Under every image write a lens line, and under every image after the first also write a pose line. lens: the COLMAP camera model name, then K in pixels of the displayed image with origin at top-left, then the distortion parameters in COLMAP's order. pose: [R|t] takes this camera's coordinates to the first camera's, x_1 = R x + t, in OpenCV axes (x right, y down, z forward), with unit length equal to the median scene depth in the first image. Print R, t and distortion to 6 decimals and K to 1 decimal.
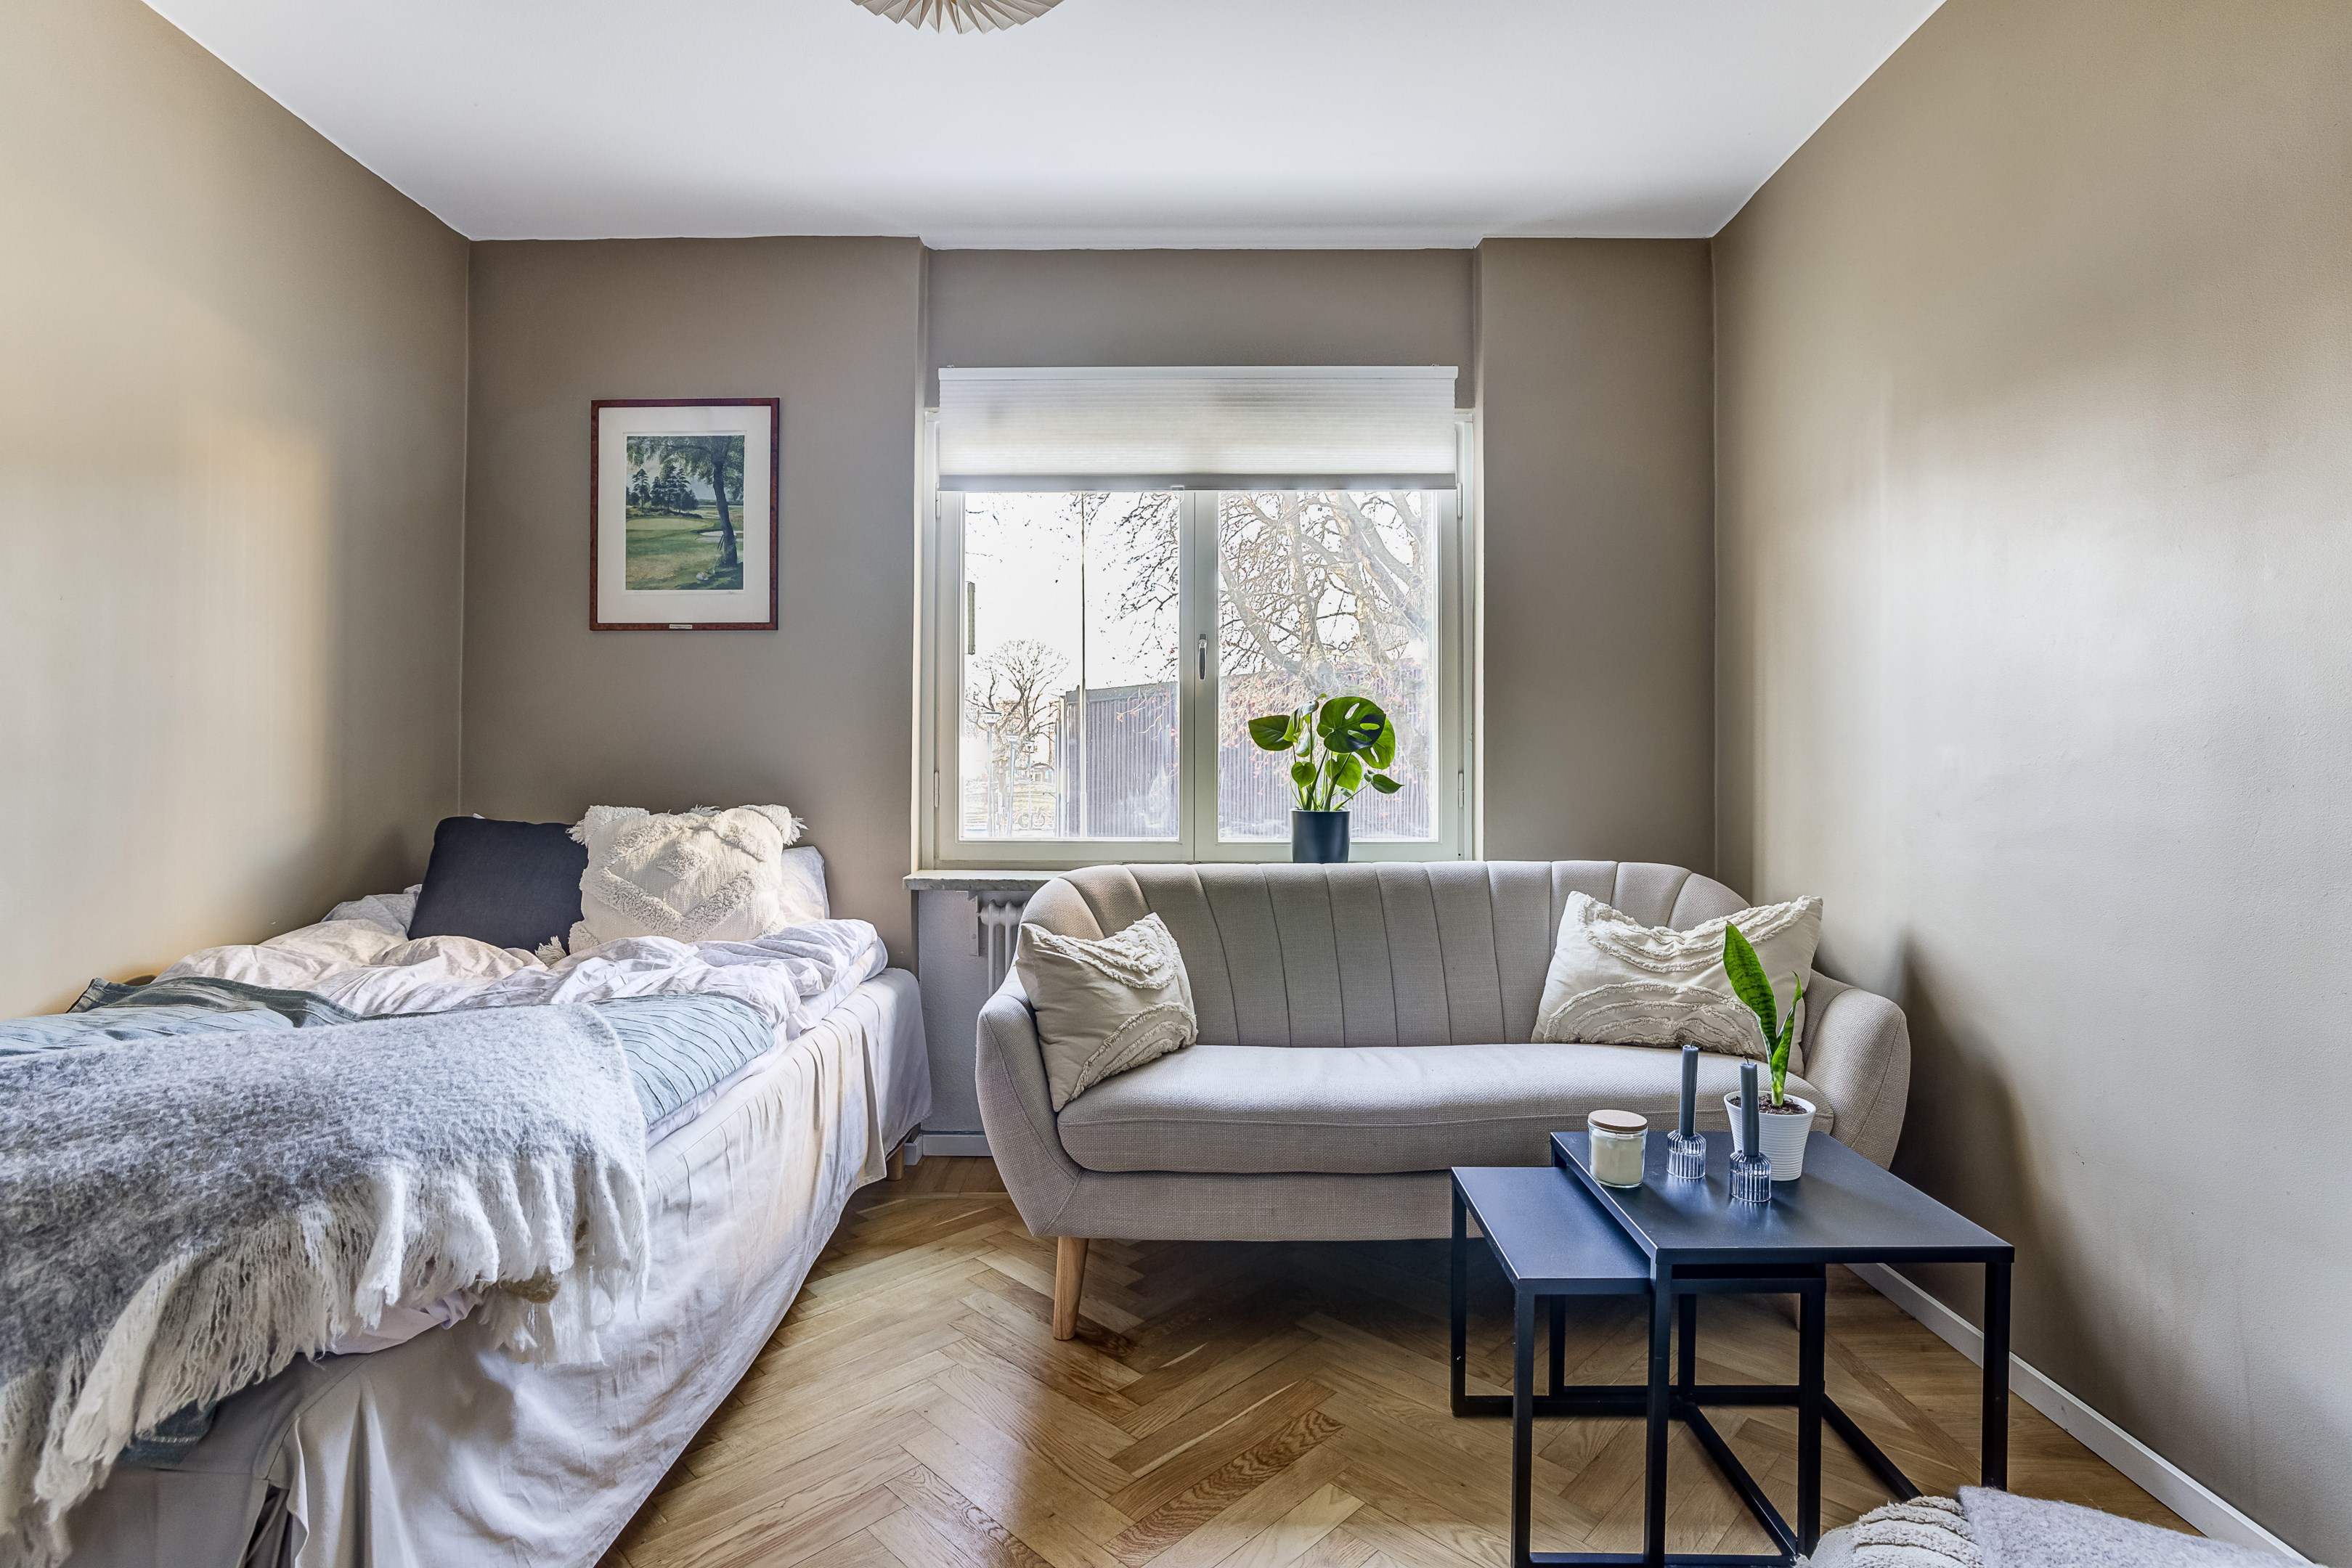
lens RADIAL K [[1137.1, 0, 1176.0], [0, 1137.1, 784.0], [0, 0, 1]] dist [-0.029096, 0.000106]
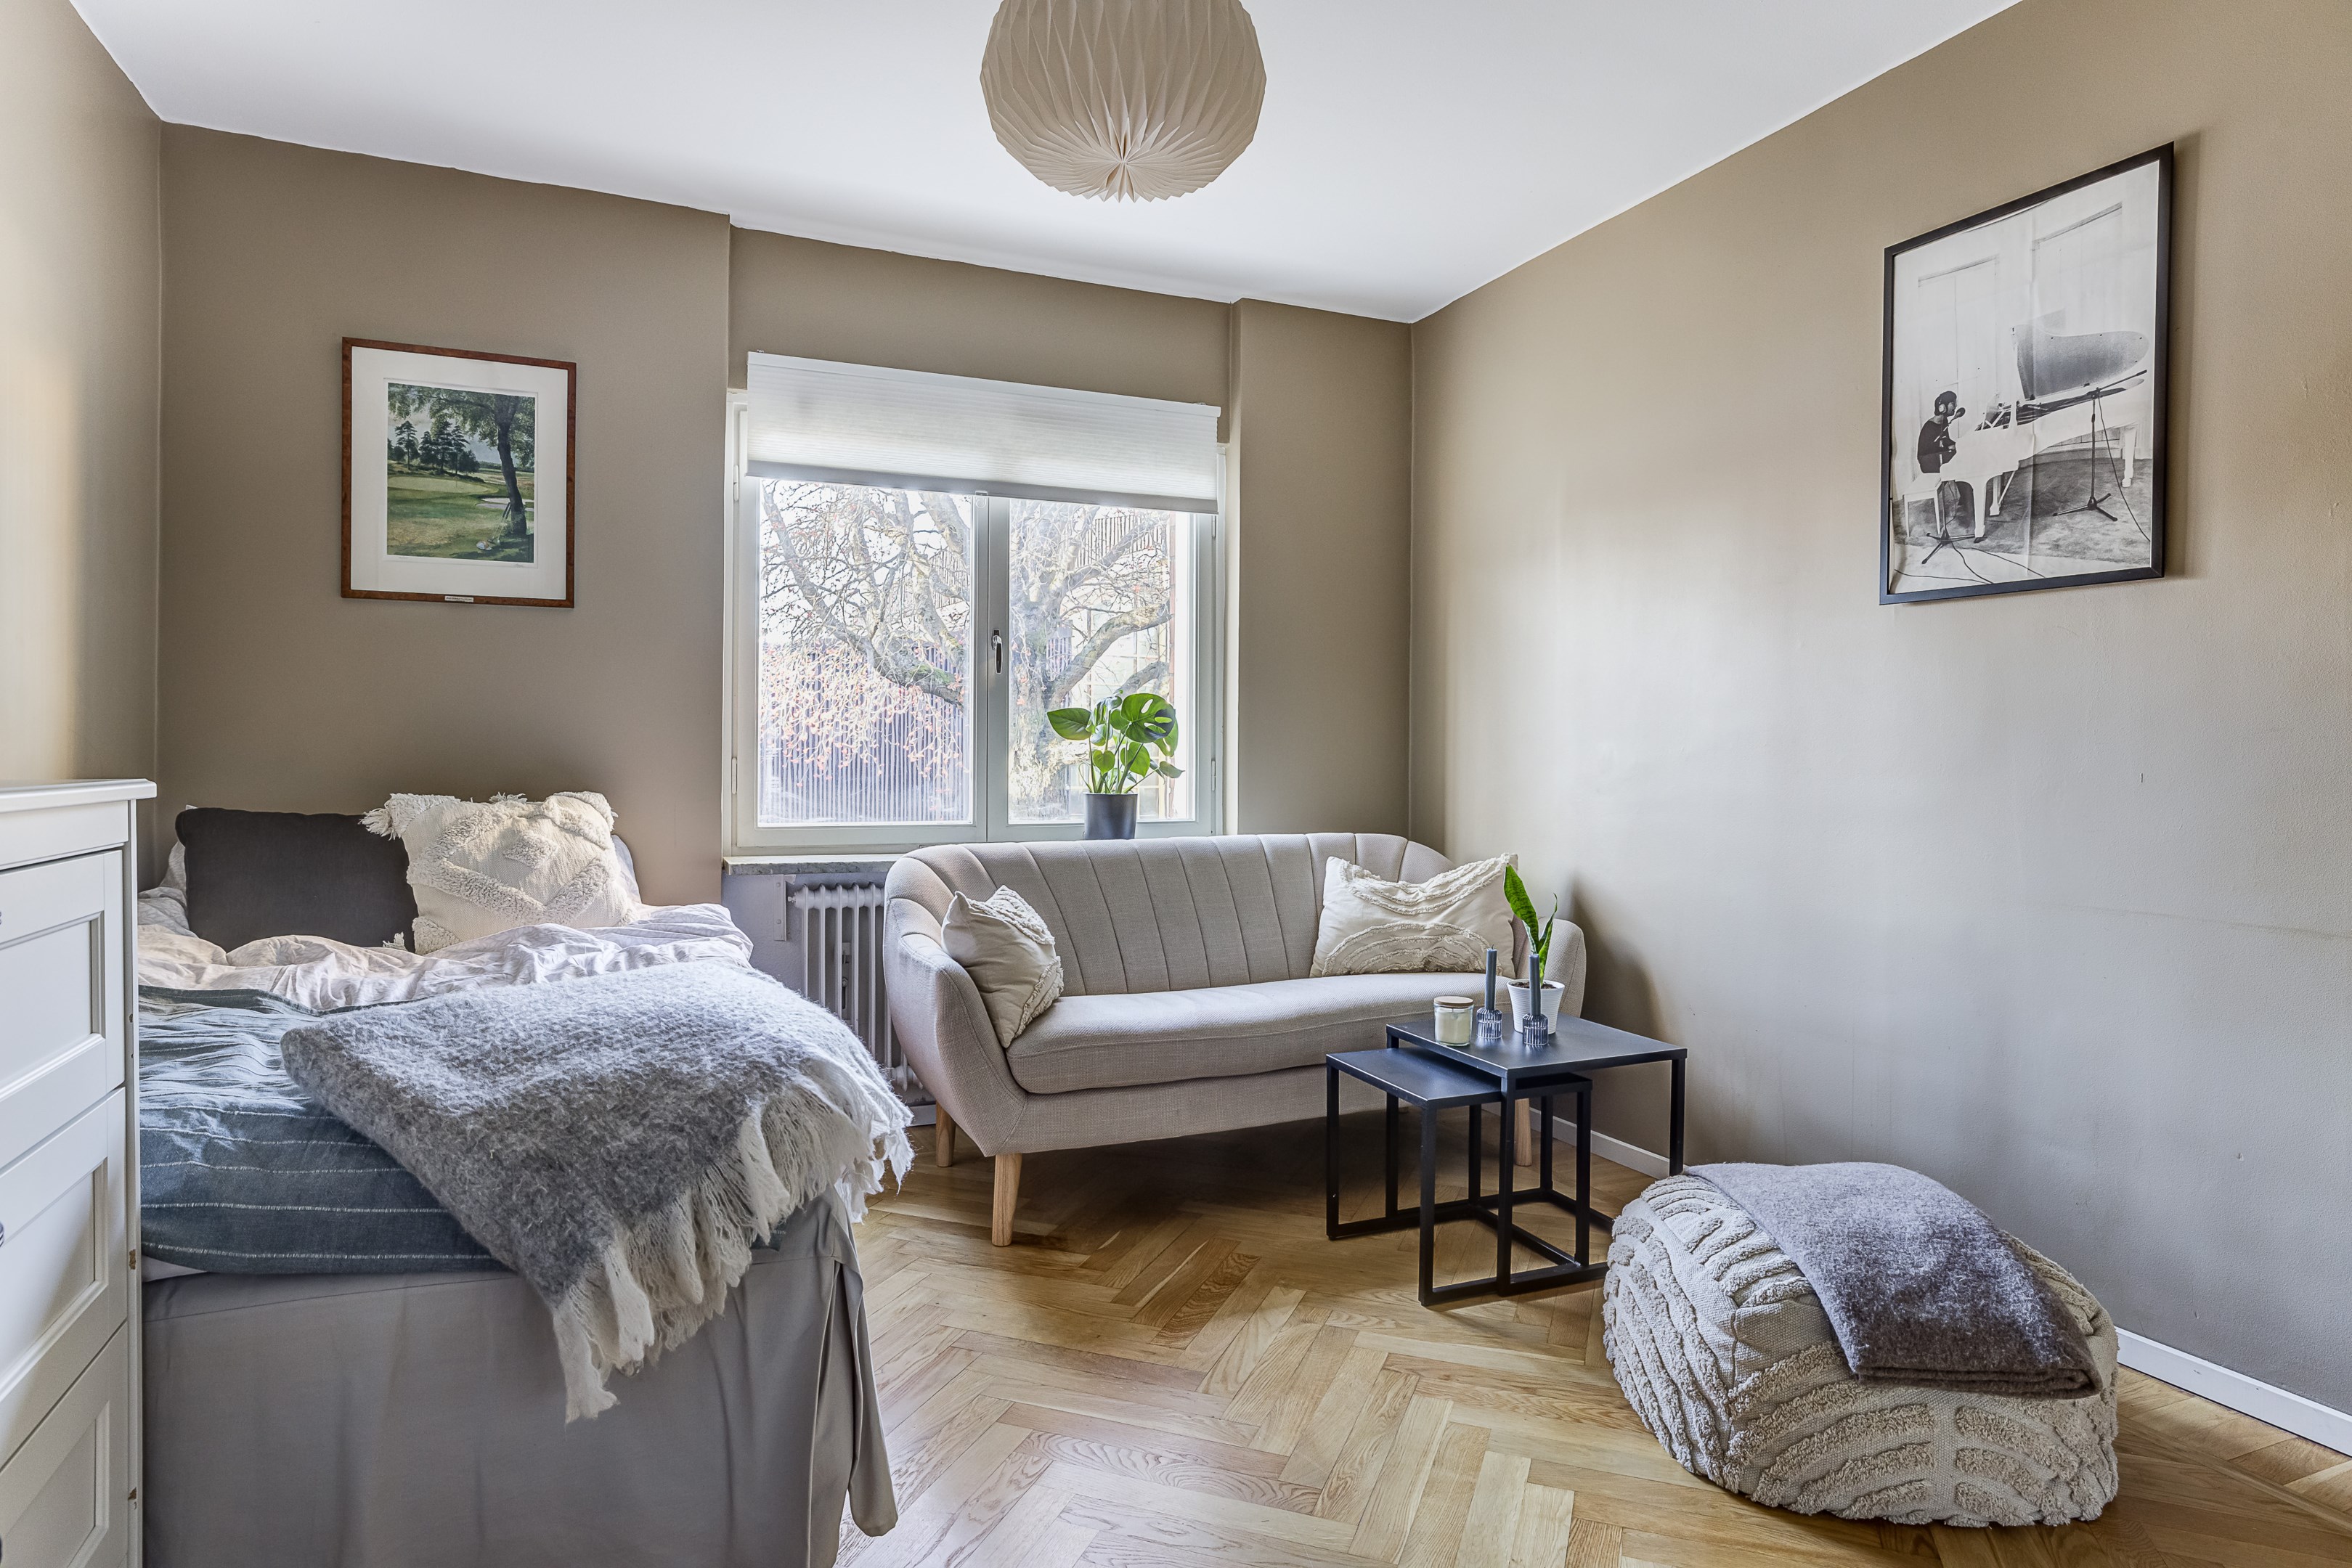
lens RADIAL K [[1339.3, 0, 1176.0], [0, 1339.3, 784.0], [0, 0, 1]] dist [0.002324, 0.000933]
pose [[0.914396, -0.004321, 0.404798, -0.354247], [0.000208, 0.999948, 0.010205, 0.000387], [-0.404821, -0.009248, 0.914349, -0.239311]]
